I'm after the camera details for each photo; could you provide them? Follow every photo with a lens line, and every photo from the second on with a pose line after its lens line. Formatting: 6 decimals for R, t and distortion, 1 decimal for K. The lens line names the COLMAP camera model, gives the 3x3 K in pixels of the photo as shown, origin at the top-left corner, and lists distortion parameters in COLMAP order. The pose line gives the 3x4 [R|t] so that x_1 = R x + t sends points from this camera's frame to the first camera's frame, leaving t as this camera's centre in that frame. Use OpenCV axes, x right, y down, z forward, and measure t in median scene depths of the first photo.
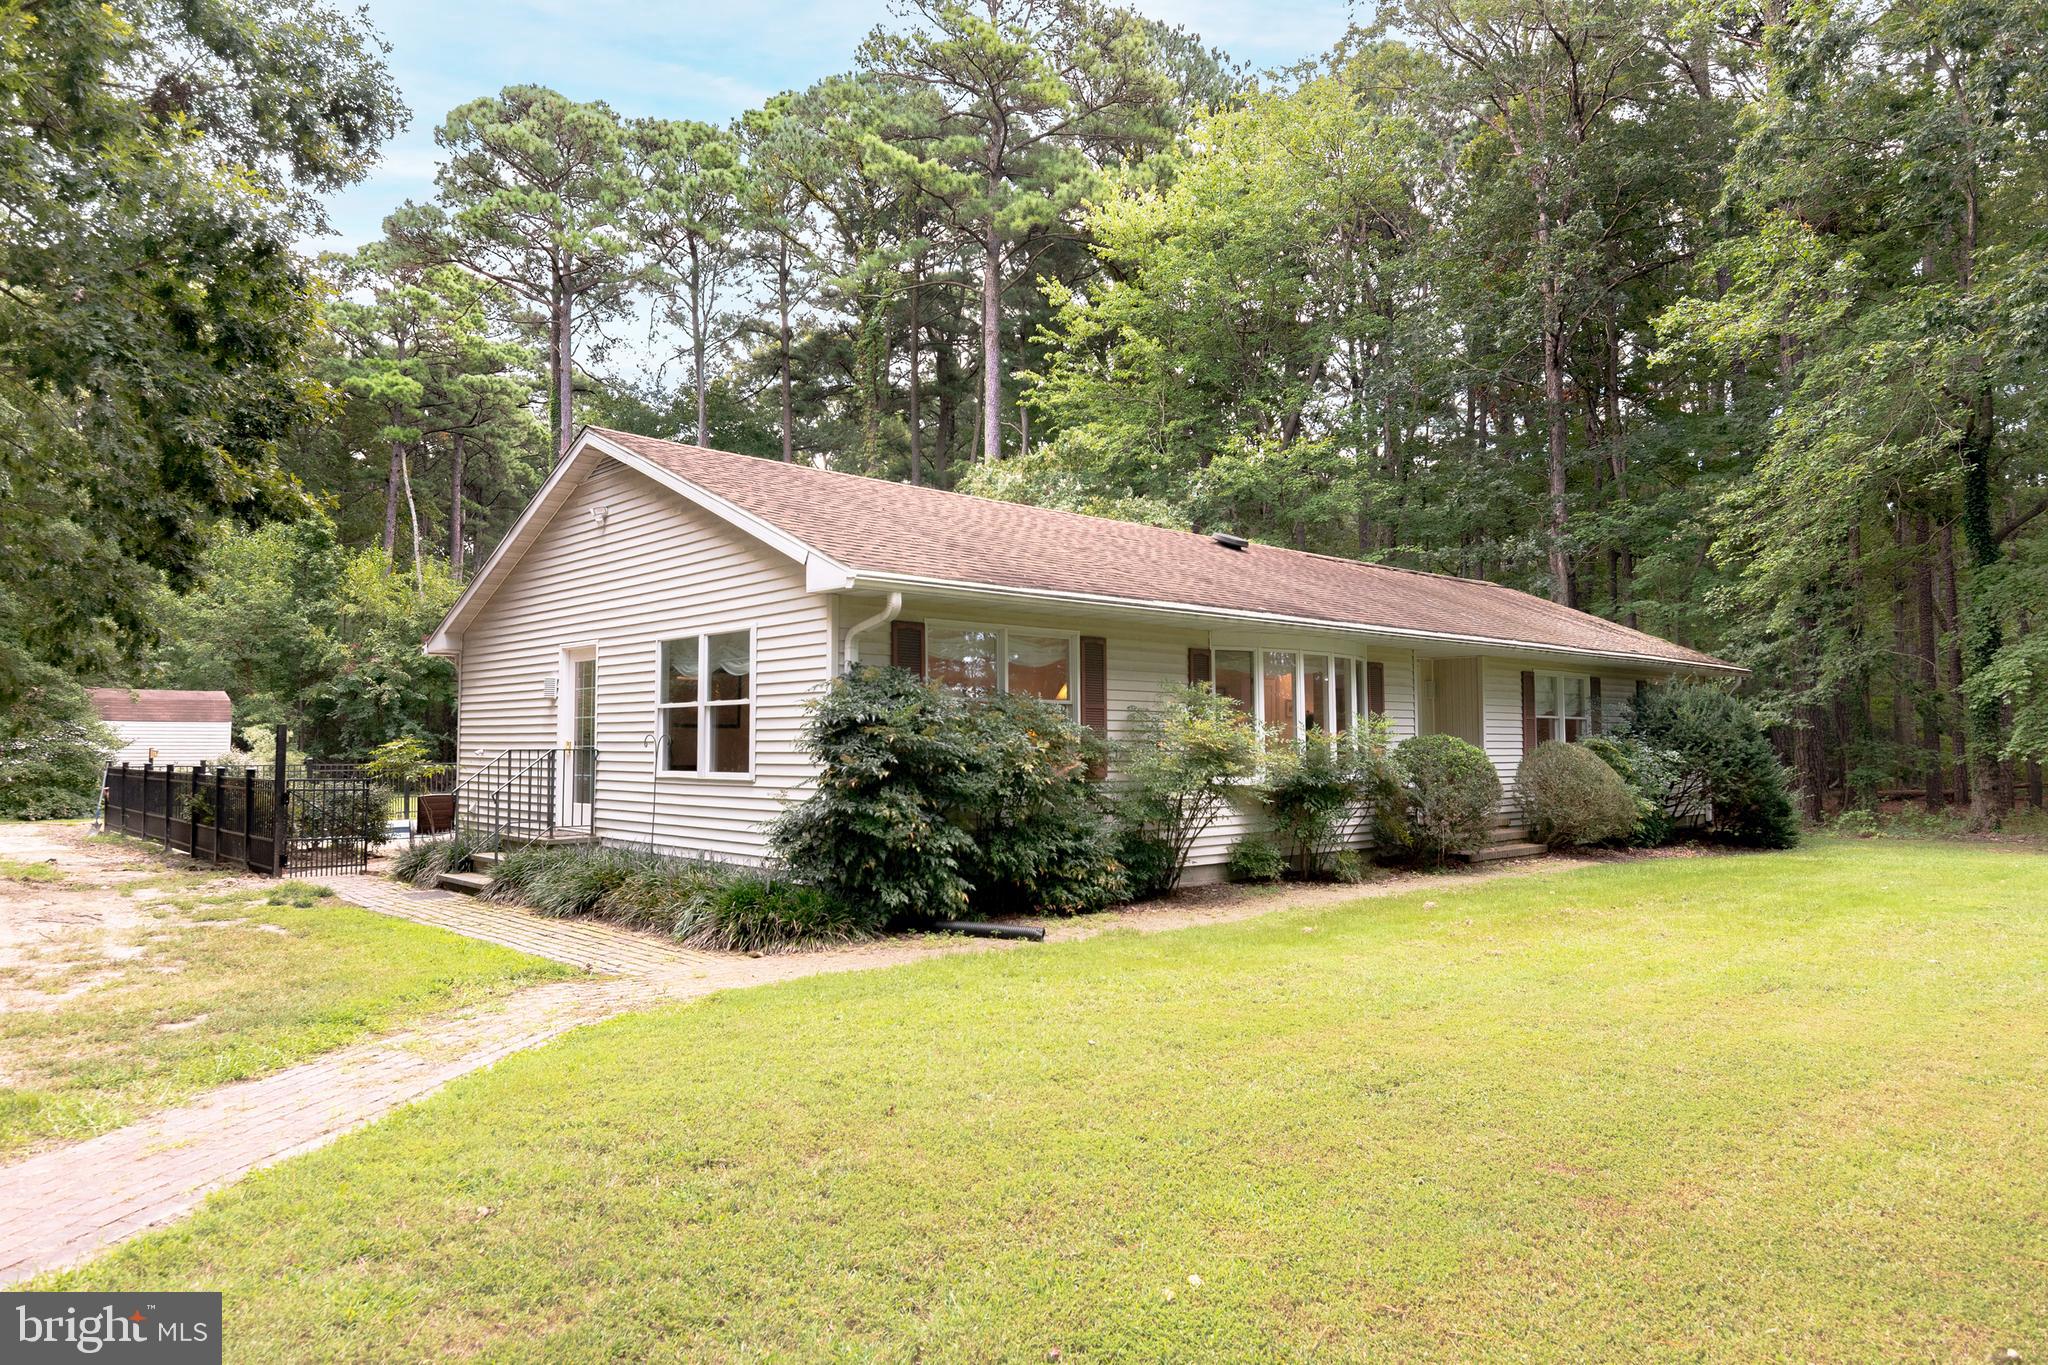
lens RADIAL K [[1247.9, 0, 1029.4], [0, 1247.9, 729.3], [0, 0, 1]] dist [0.008163, -0.003462]
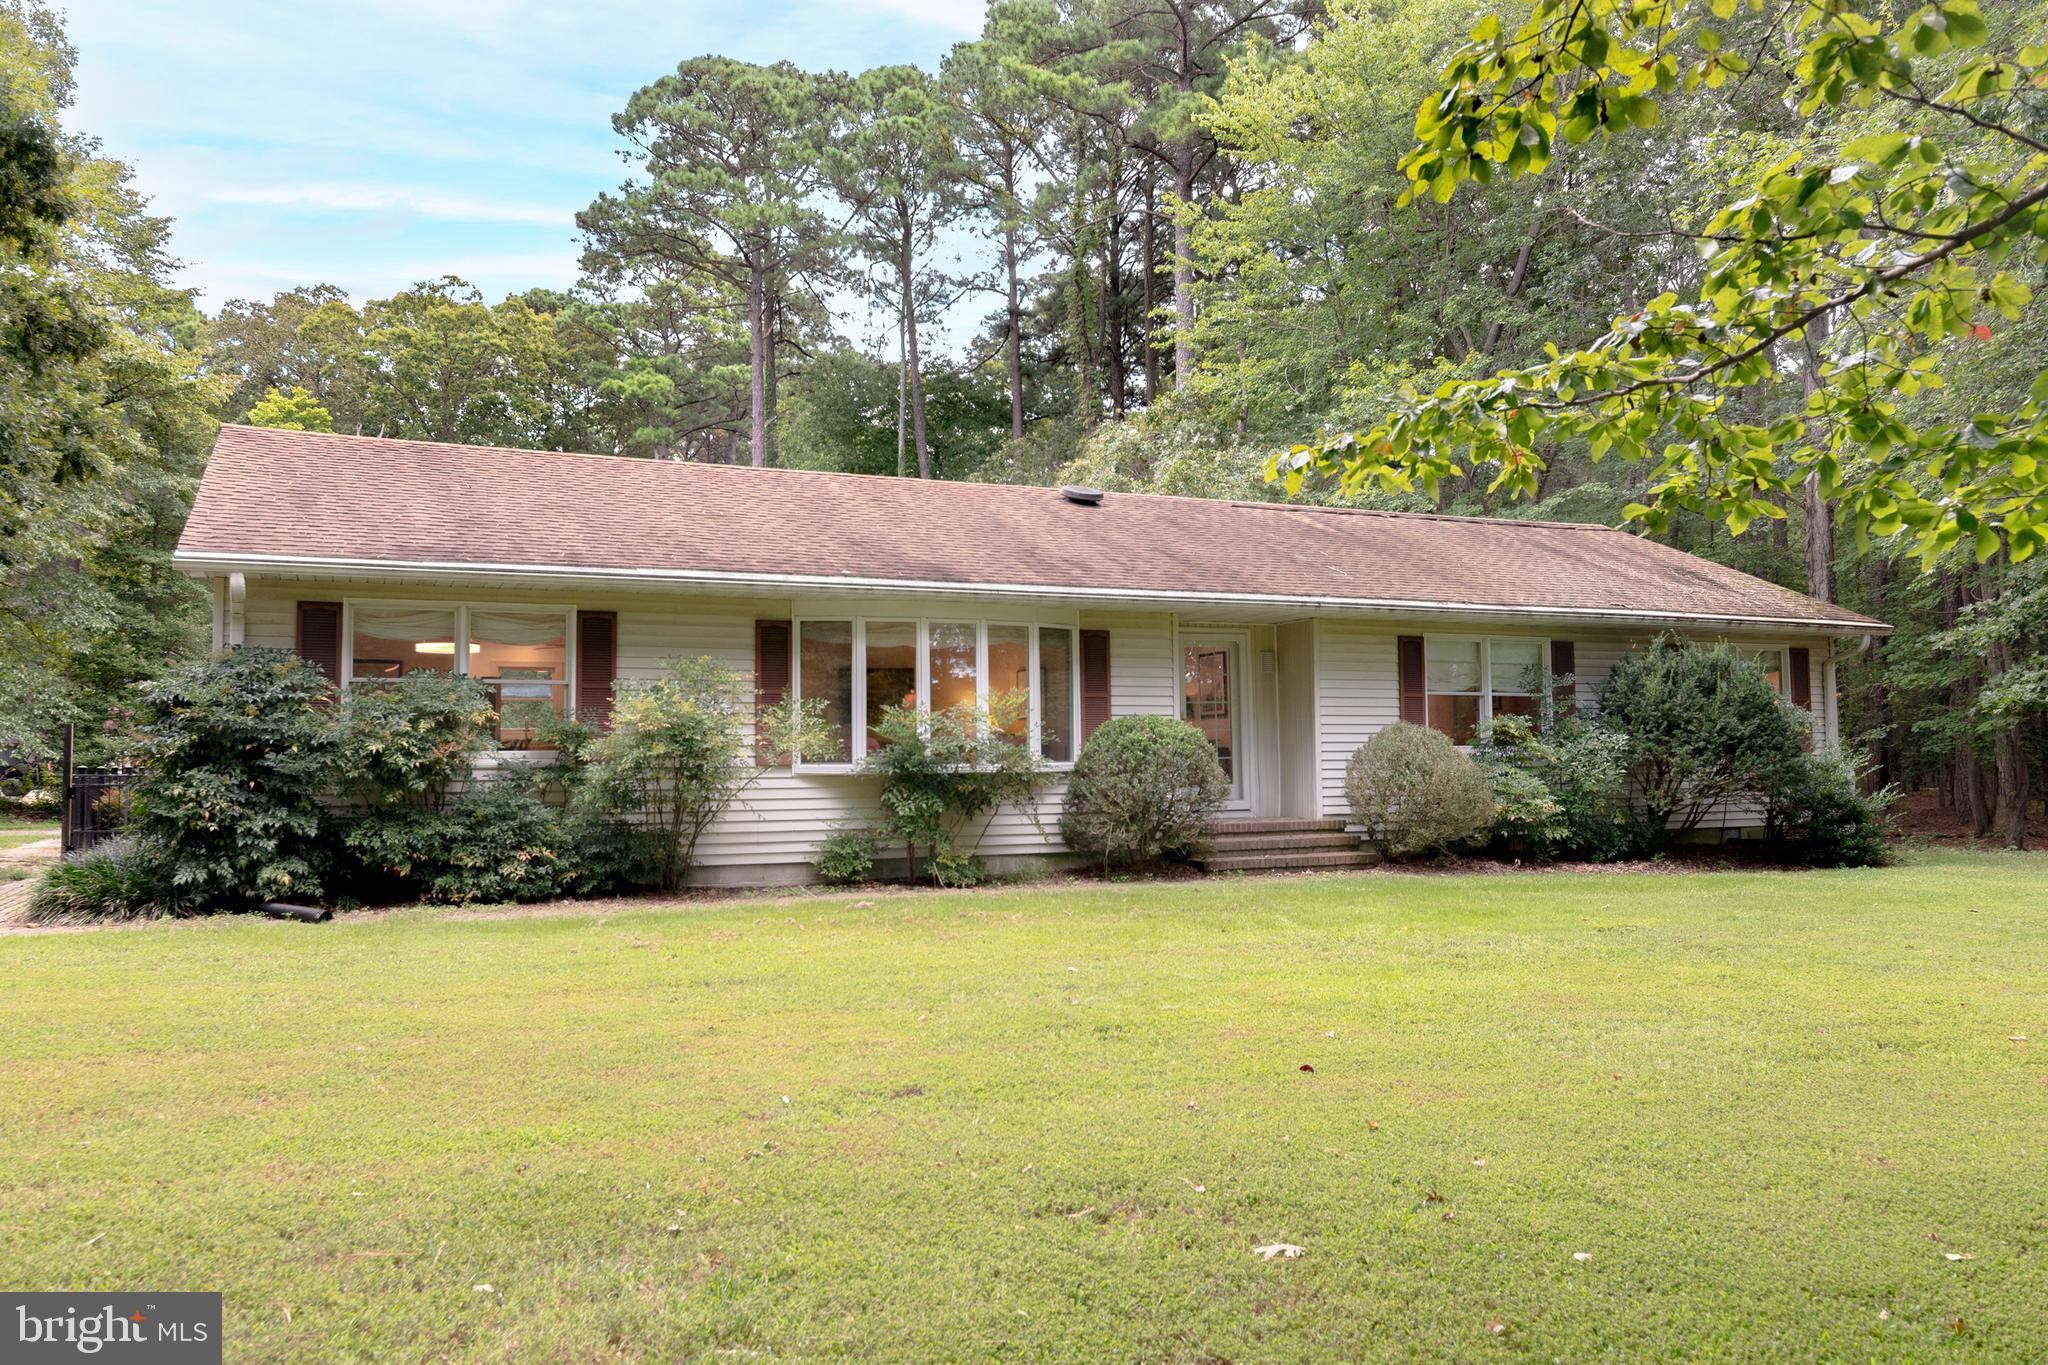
lens RADIAL K [[1514.8, 0, 1025.2], [0, 1514.8, 680.7], [0, 0, 1]] dist [0.039623, 0.001493]
pose [[0.949332, -0.026323, -0.313170, 0.441638], [0.012703, 0.998886, -0.045450, 0.020723], [0.314018, 0.039169, 0.948609, 0.016717]]
